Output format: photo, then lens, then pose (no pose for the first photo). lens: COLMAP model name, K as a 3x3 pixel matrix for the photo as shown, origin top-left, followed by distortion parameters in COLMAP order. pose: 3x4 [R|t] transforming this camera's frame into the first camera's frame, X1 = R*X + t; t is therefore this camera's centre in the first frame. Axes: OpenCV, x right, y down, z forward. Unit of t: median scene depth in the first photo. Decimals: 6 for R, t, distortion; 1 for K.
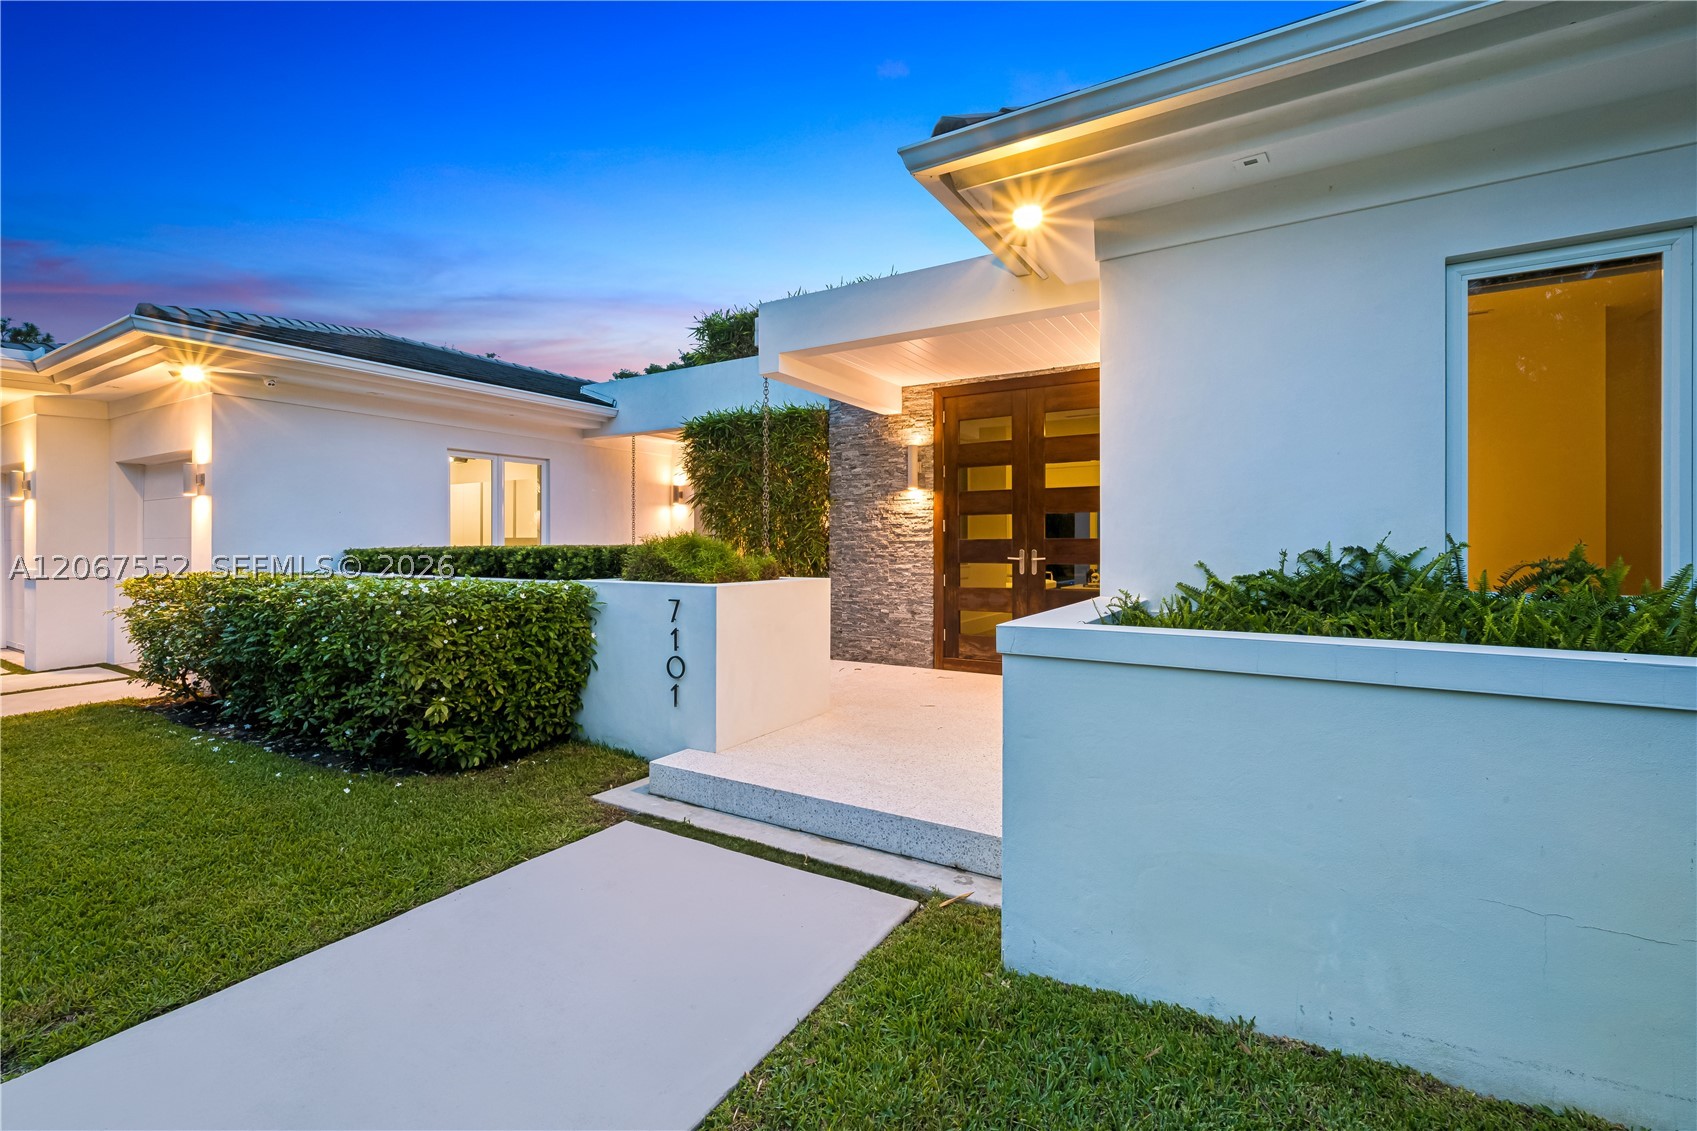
lens RADIAL K [[735.4, 0, 842.5], [0, 735.4, 544.5], [0, 0, 1]] dist [-0.002581, -0.000230]
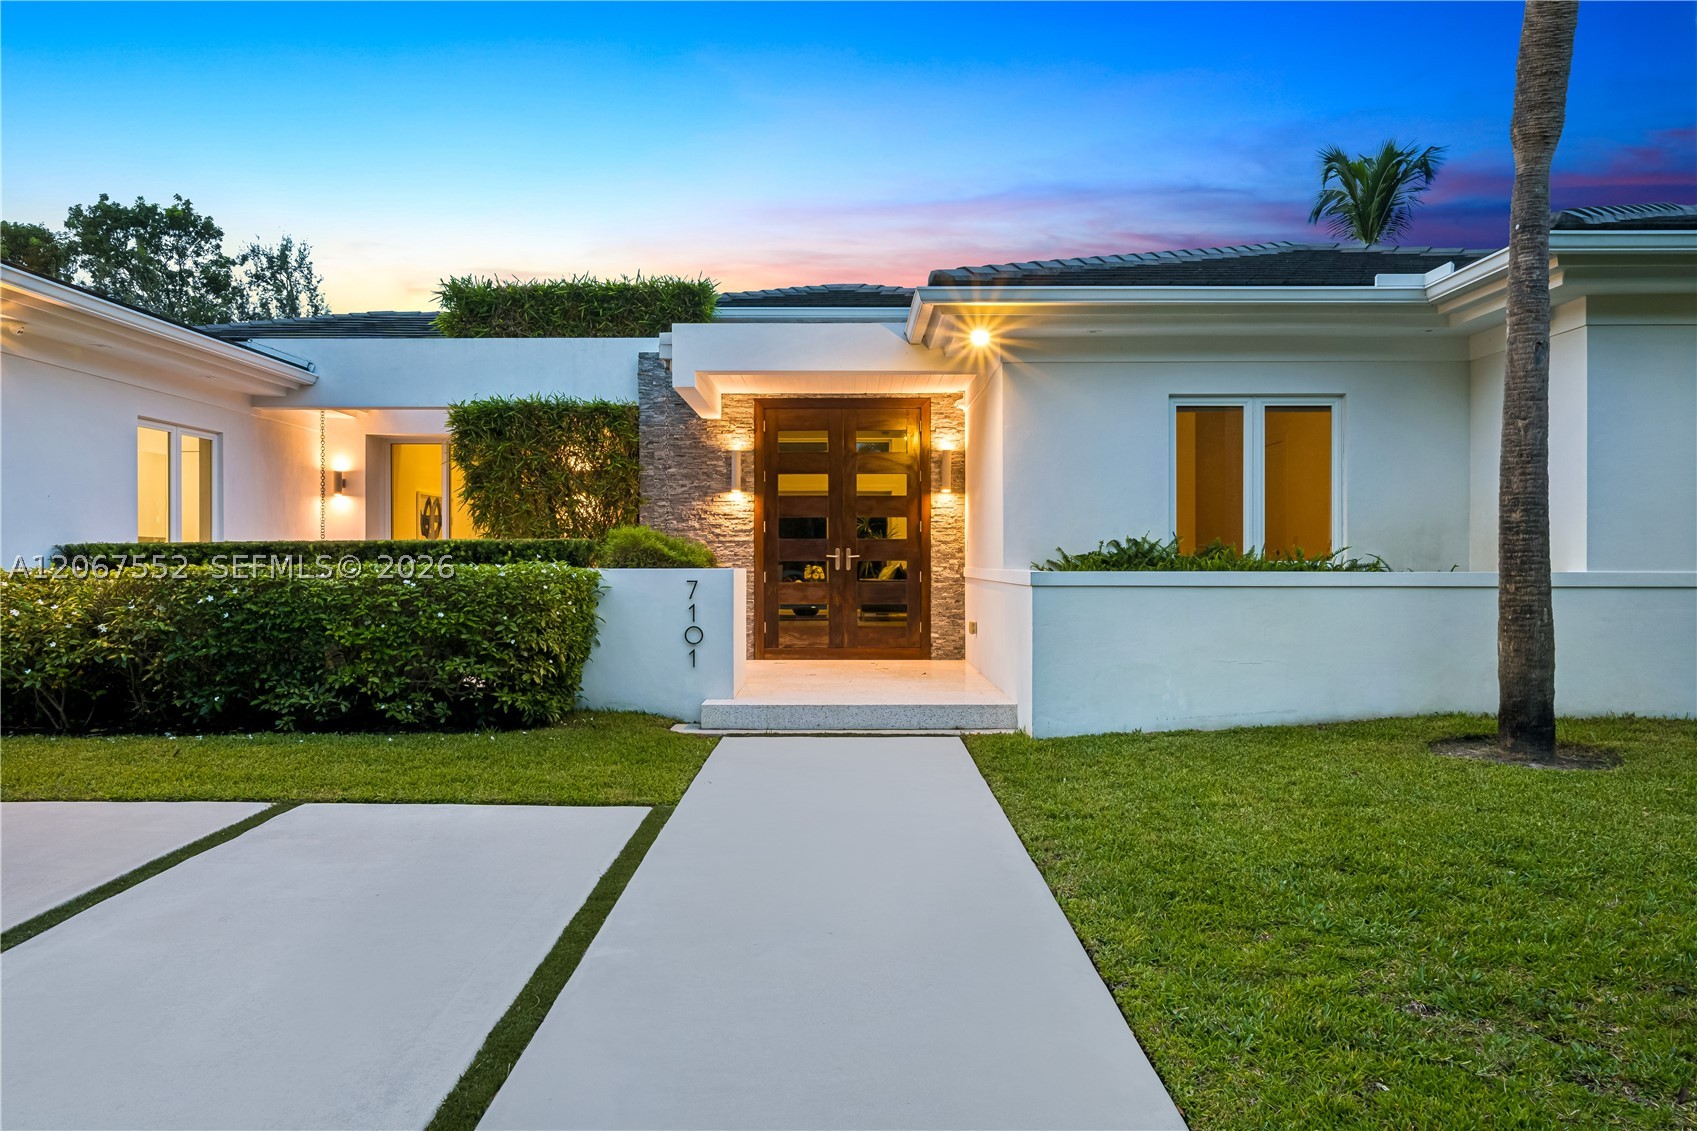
lens RADIAL K [[1111.2, 0, 848.5], [0, 1111.2, 565.5], [0, 0, 1]] dist [-0.008053, -0.005407]
pose [[0.849138, -0.001091, 0.528171, -0.614698], [0.000354, 0.999999, 0.001496, 0.028913], [-0.528172, -0.001083, 0.849137, -0.448701]]
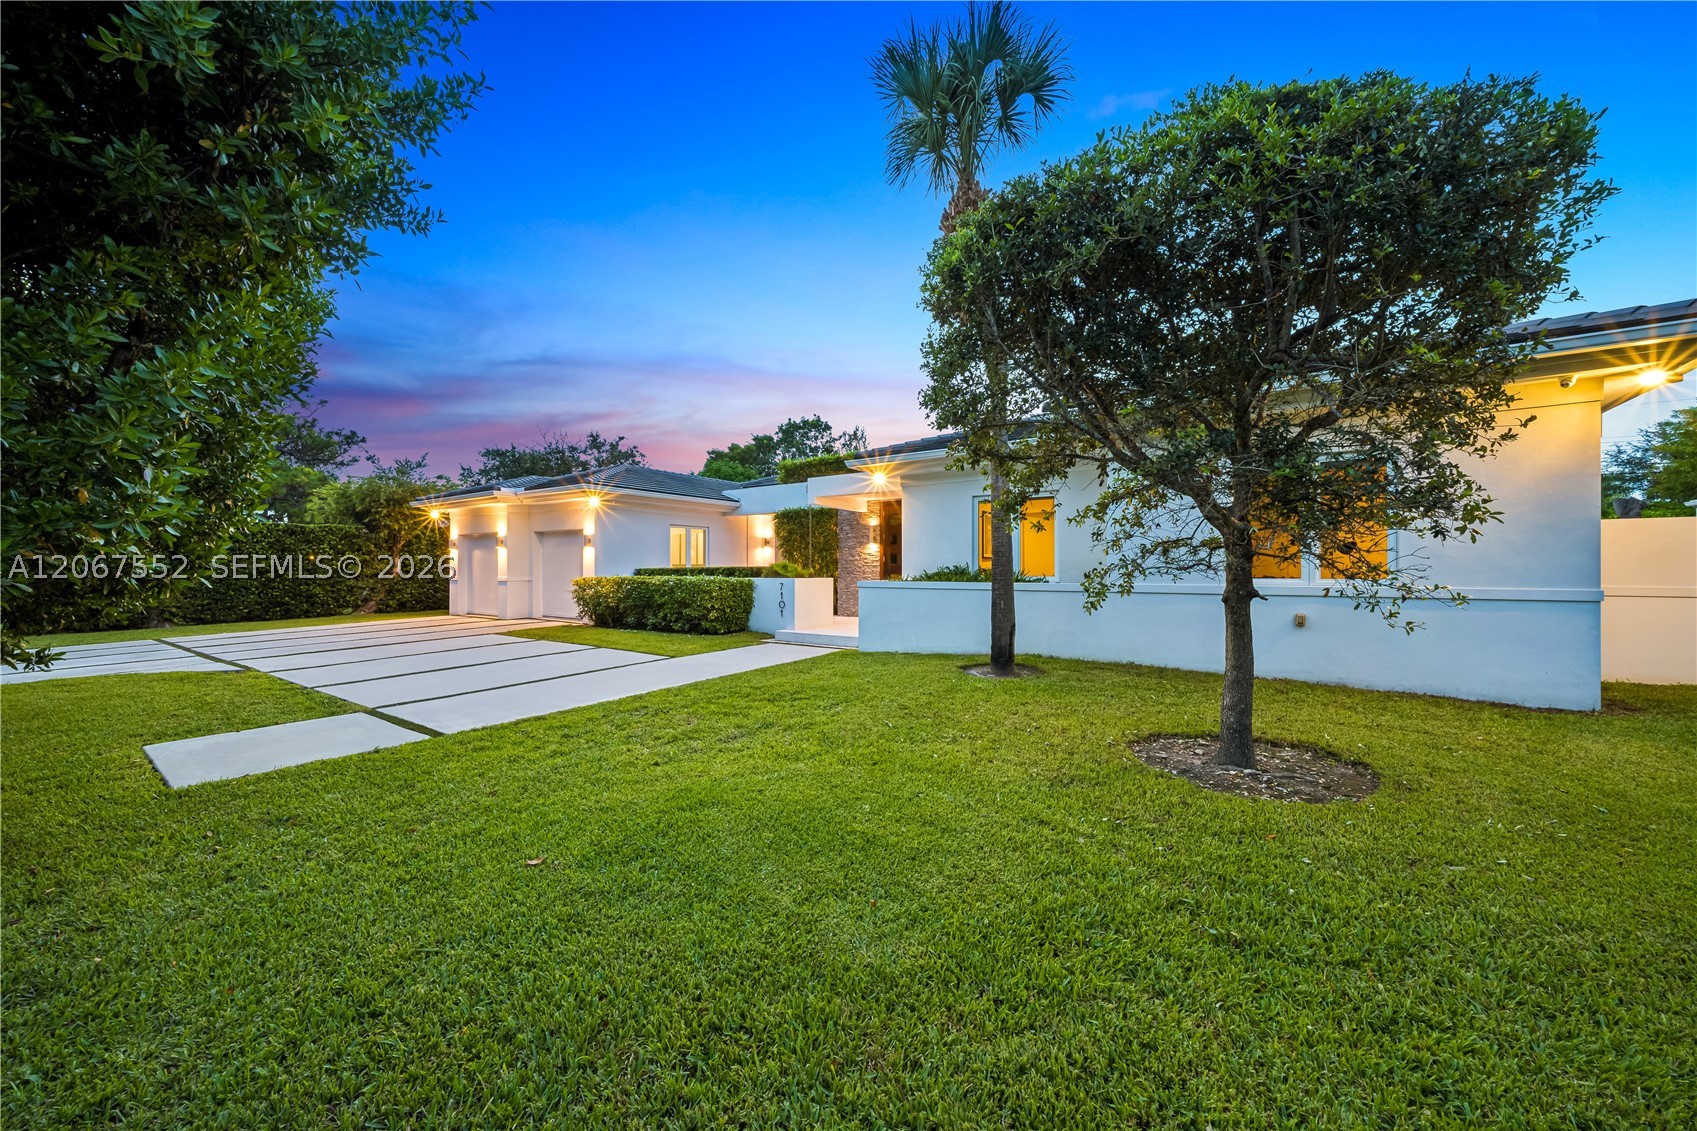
lens RADIAL K [[602.3, 0, 848.5], [0, 602.3, 565.5], [0, 0, 1]] dist [-0.000205, -0.000009]
pose [[0.999115, 0.000236, -0.042050, 0.104559], [-0.000536, 0.999974, -0.007136, 0.010985], [0.042047, 0.007152, 0.999090, -0.979287]]
